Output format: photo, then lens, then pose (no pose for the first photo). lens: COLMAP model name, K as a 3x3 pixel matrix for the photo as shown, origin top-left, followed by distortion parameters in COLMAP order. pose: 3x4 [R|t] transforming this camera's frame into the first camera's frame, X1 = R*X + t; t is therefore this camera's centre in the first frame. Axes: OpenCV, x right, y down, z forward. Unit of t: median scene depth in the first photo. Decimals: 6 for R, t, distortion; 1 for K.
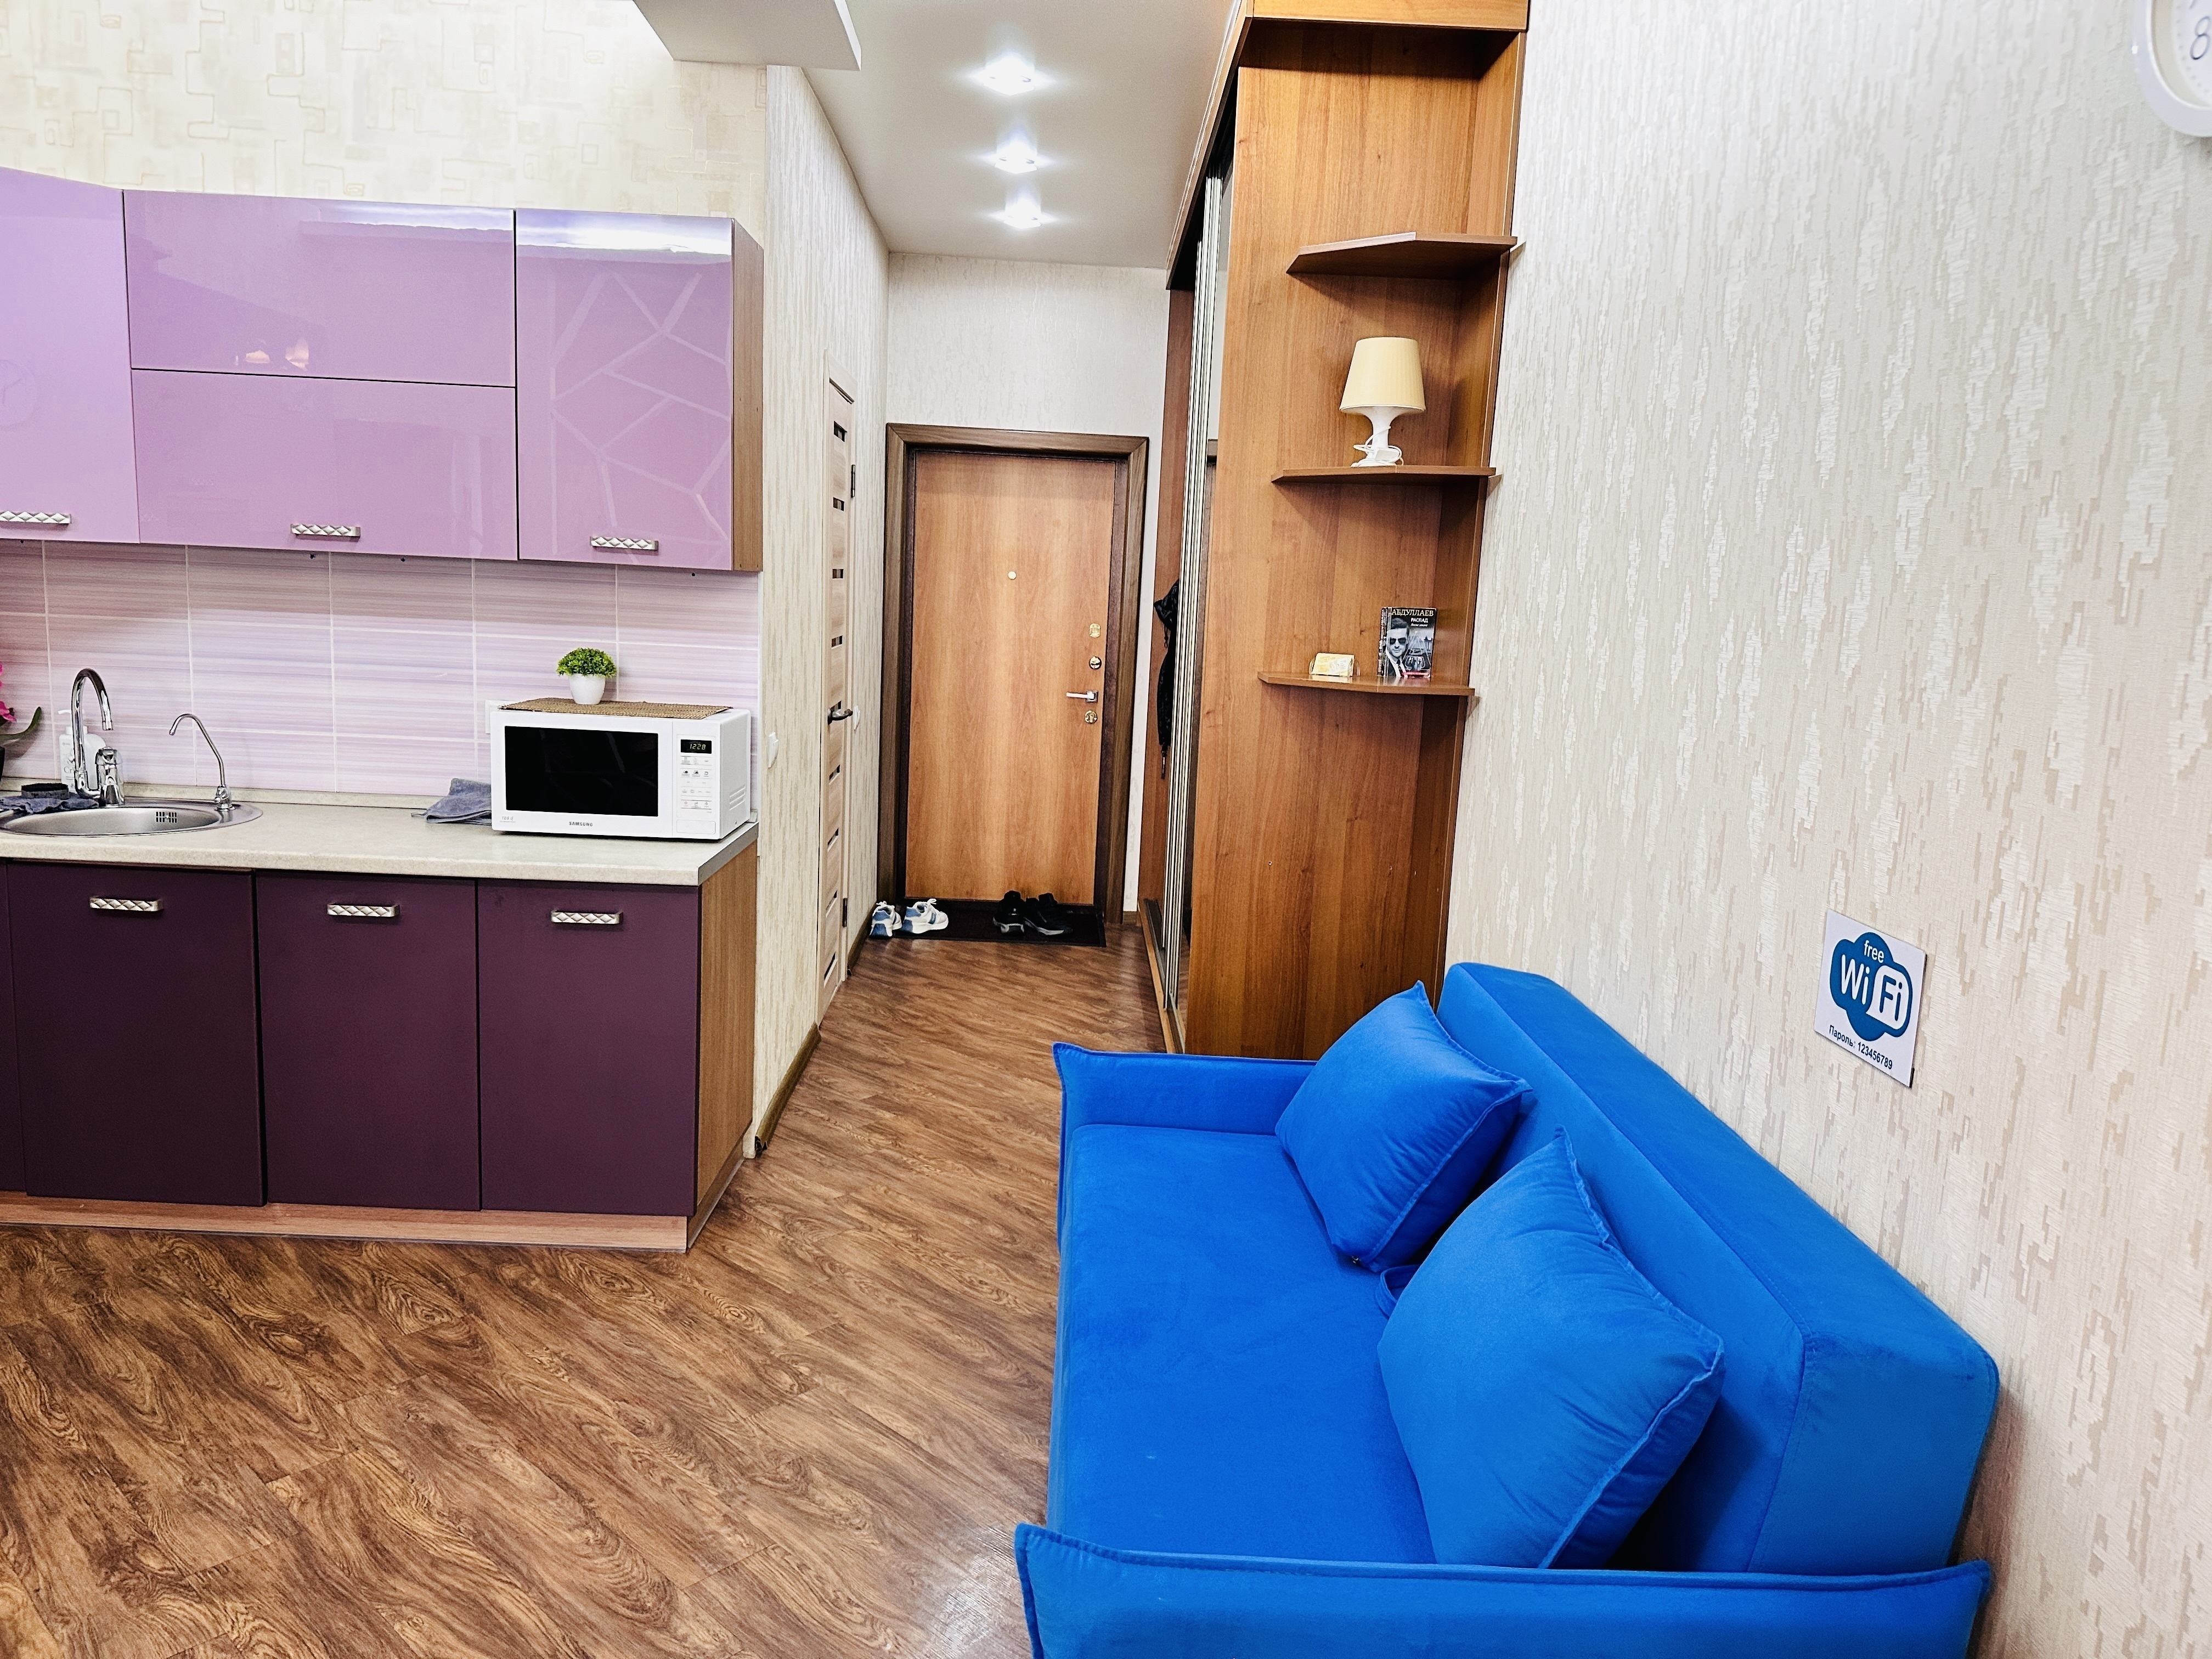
lens RADIAL K [[1551.5, 0, 1092.8], [0, 1551.5, 822.8], [0, 0, 1]] dist [0.047599, -0.062240]
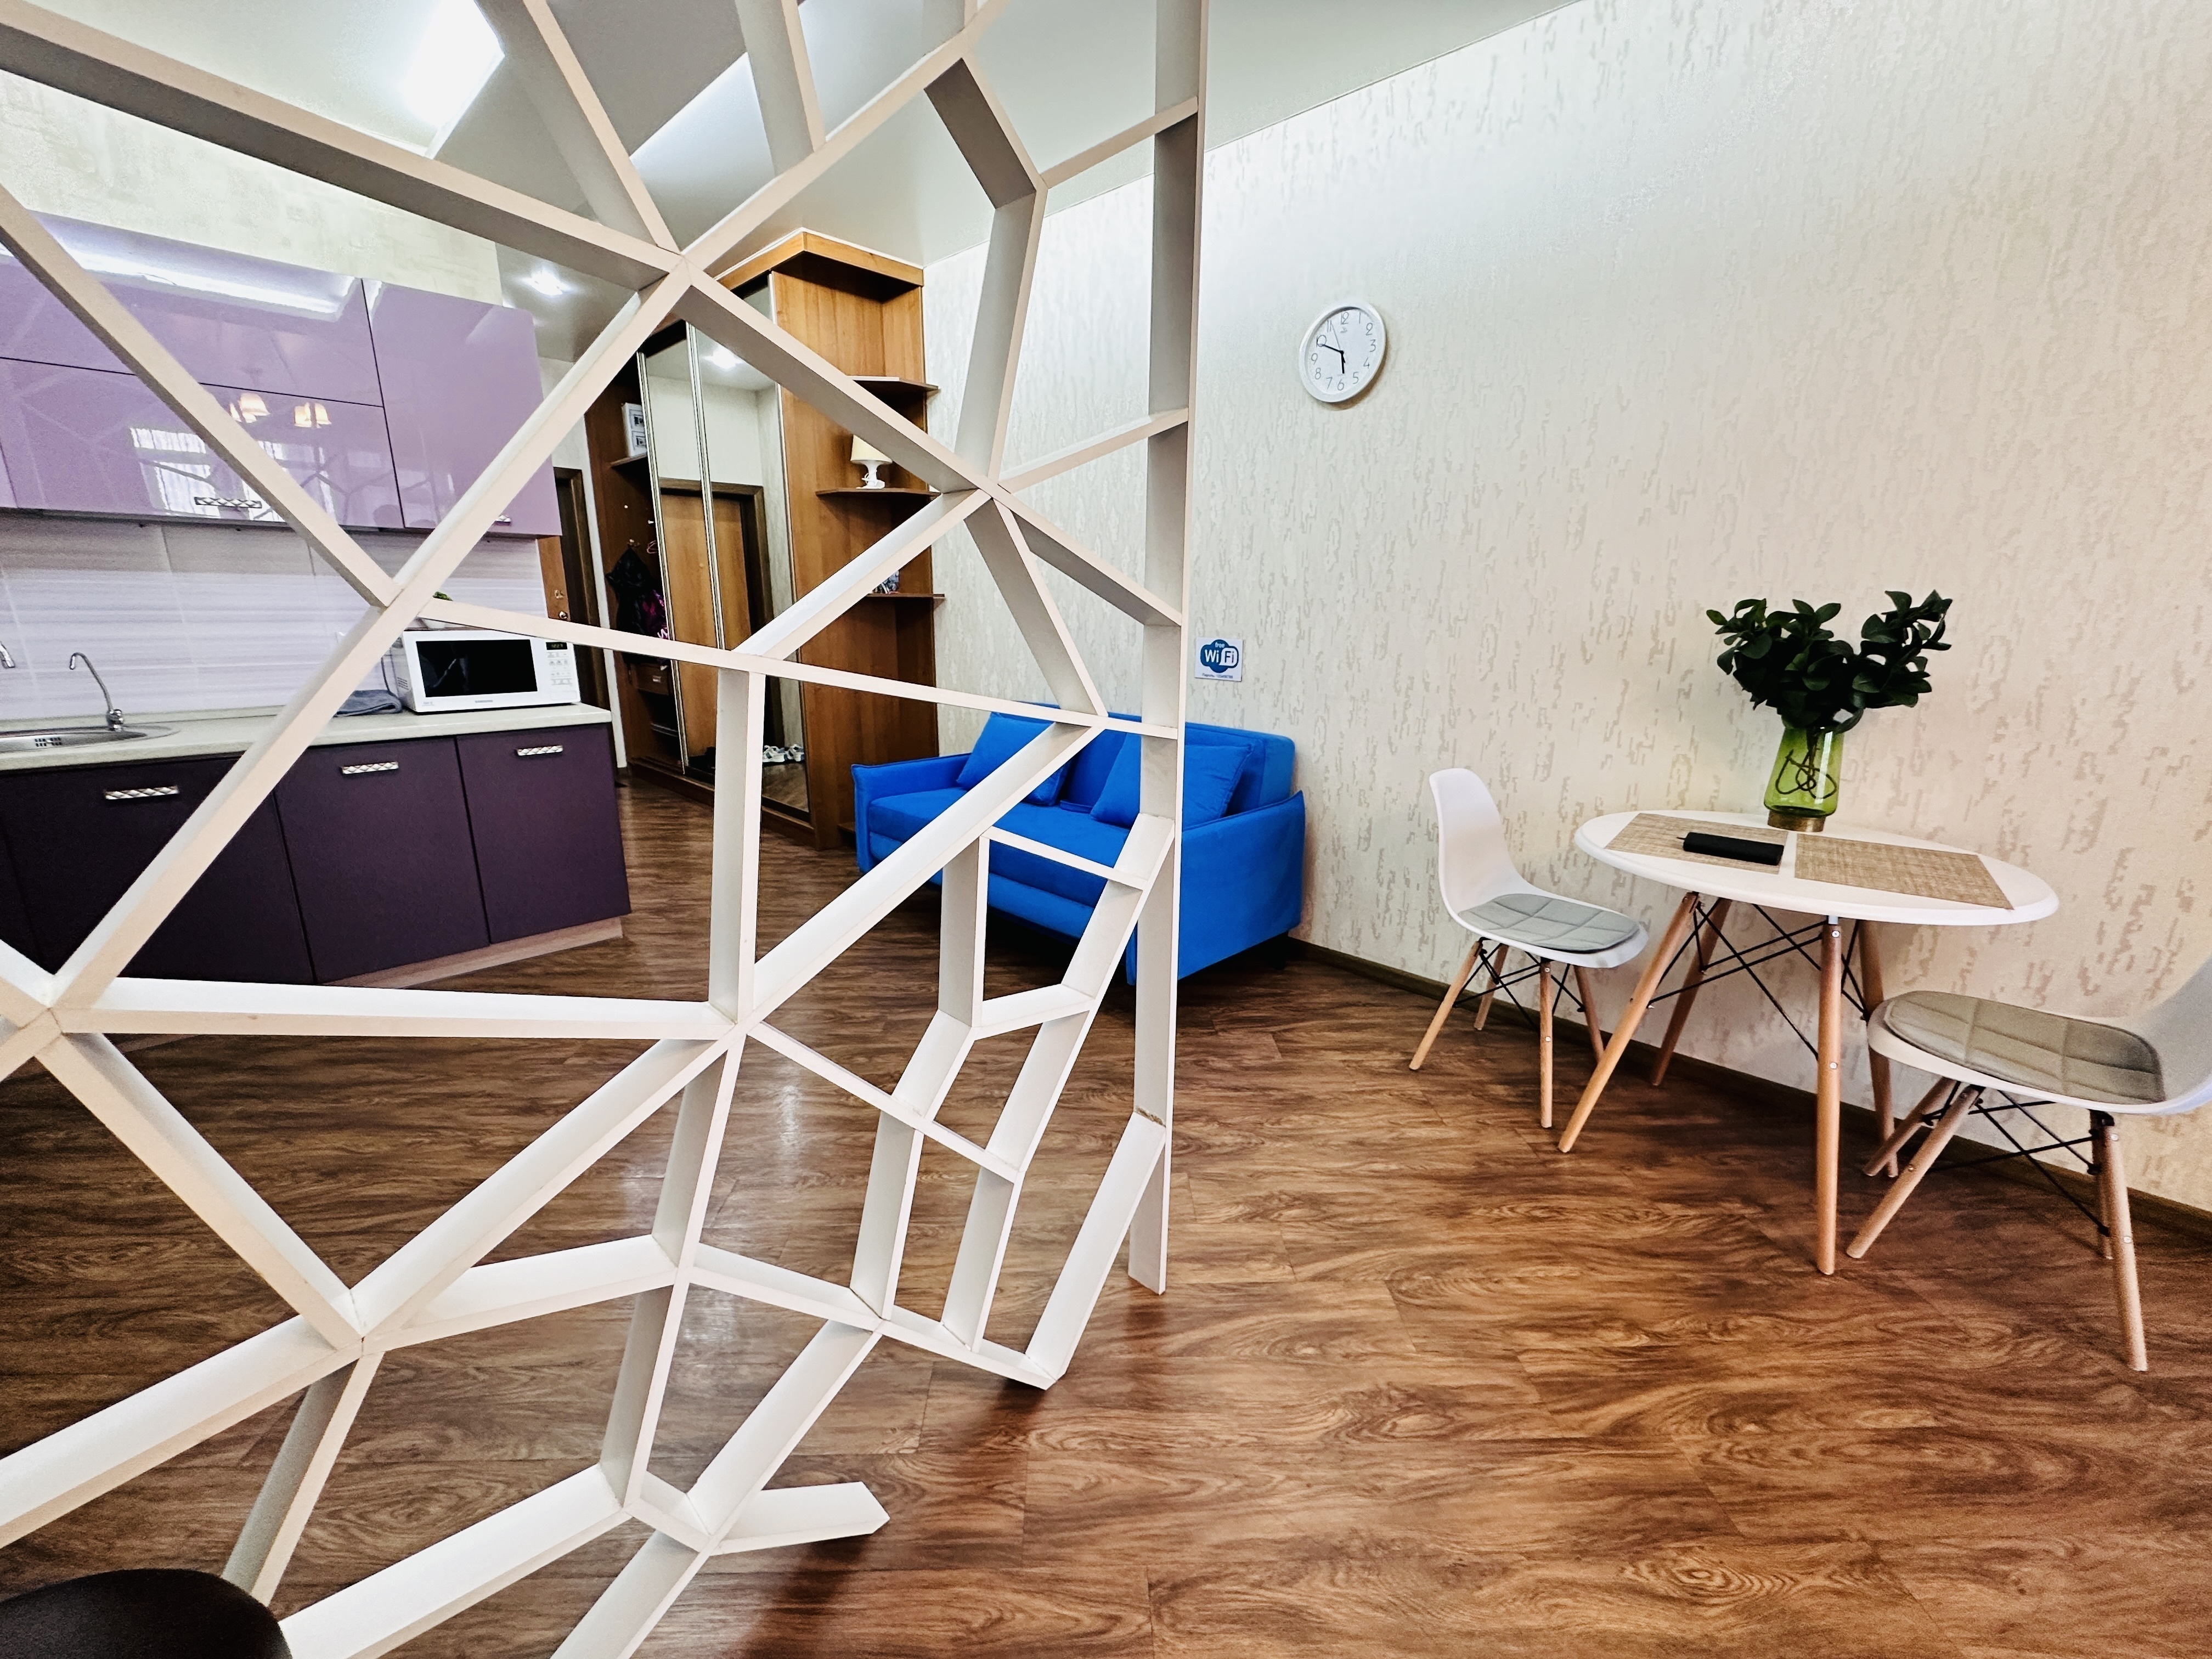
lens RADIAL K [[882.9, 0, 1103.8], [0, 882.9, 826.9], [0, 0, 1]] dist [-0.001790, 0.000351]
pose [[0.705979, -0.212070, 0.675737, -0.561549], [0.131997, 0.976798, 0.168650, 0.062260], [-0.695824, -0.029868, 0.717591, -0.091026]]
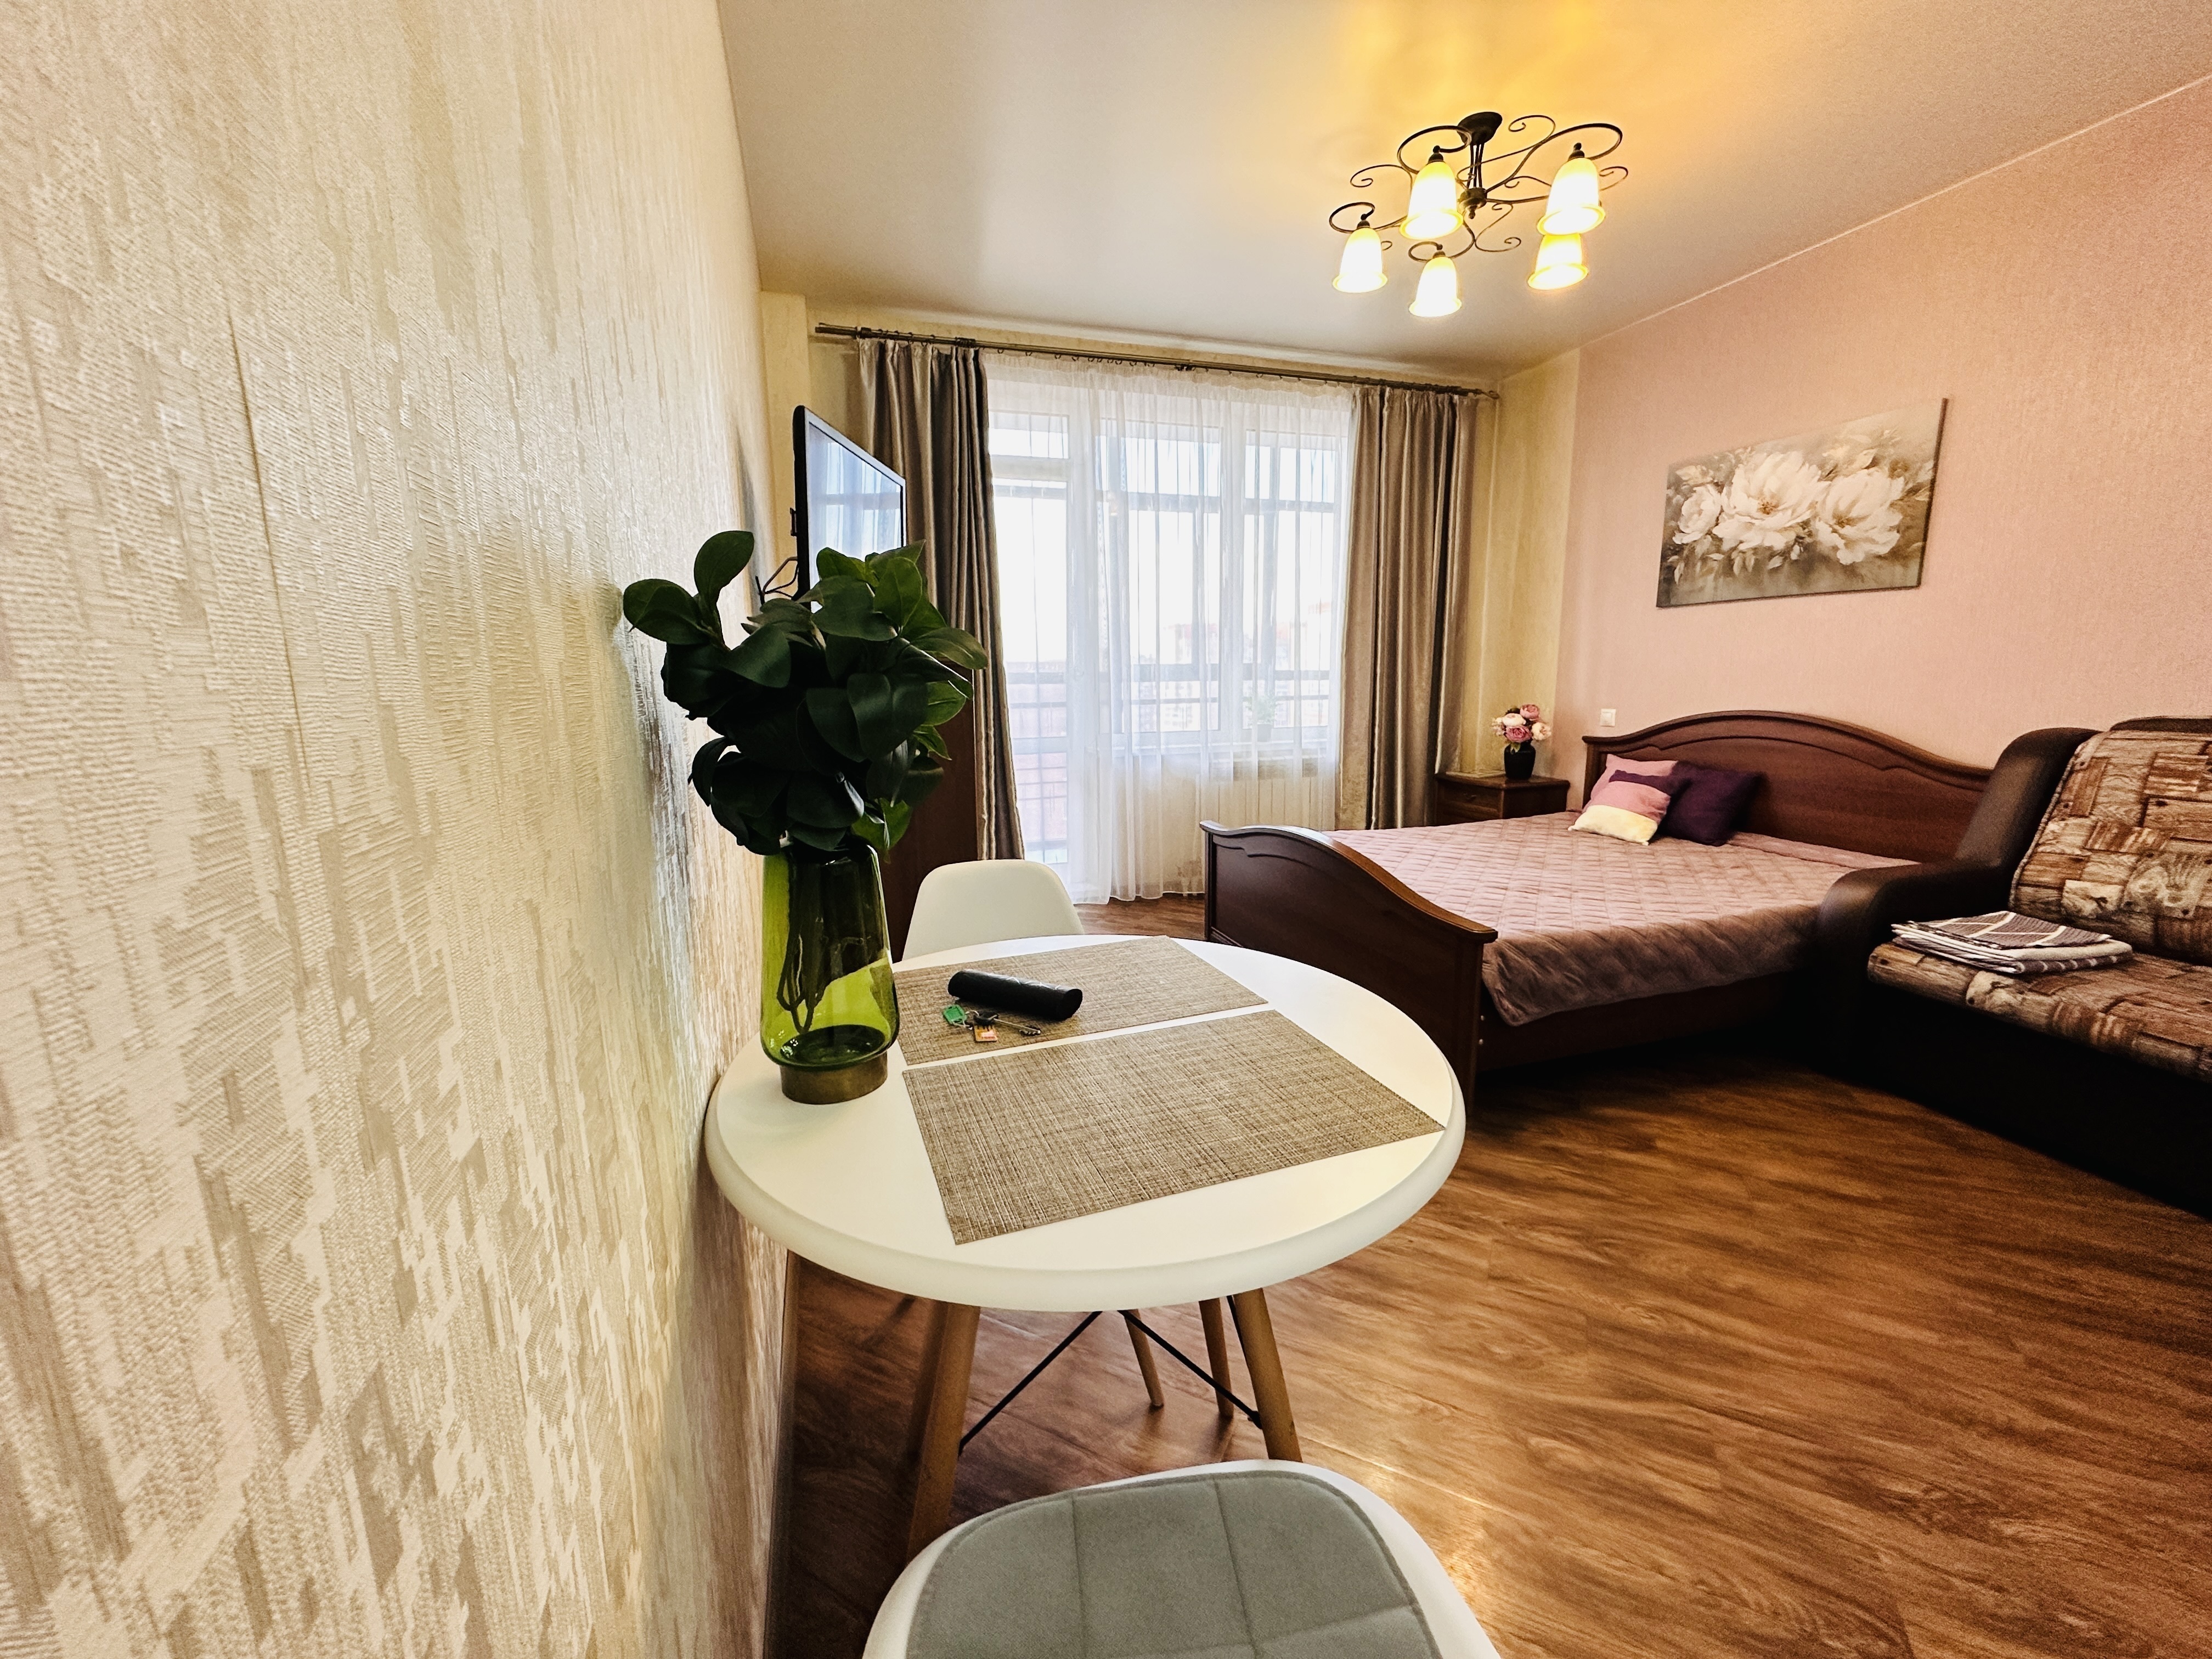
lens RADIAL K [[882.9, 0, 1105.3], [0, 882.9, 826.1], [0, 0, 1]] dist [-0.001790, 0.000351]
pose [[-0.960684, 0.016626, -0.277147, 0.249282], [-0.072658, 0.948364, 0.308749, 0.064579], [0.267969, 0.316747, -0.909870, 0.288183]]
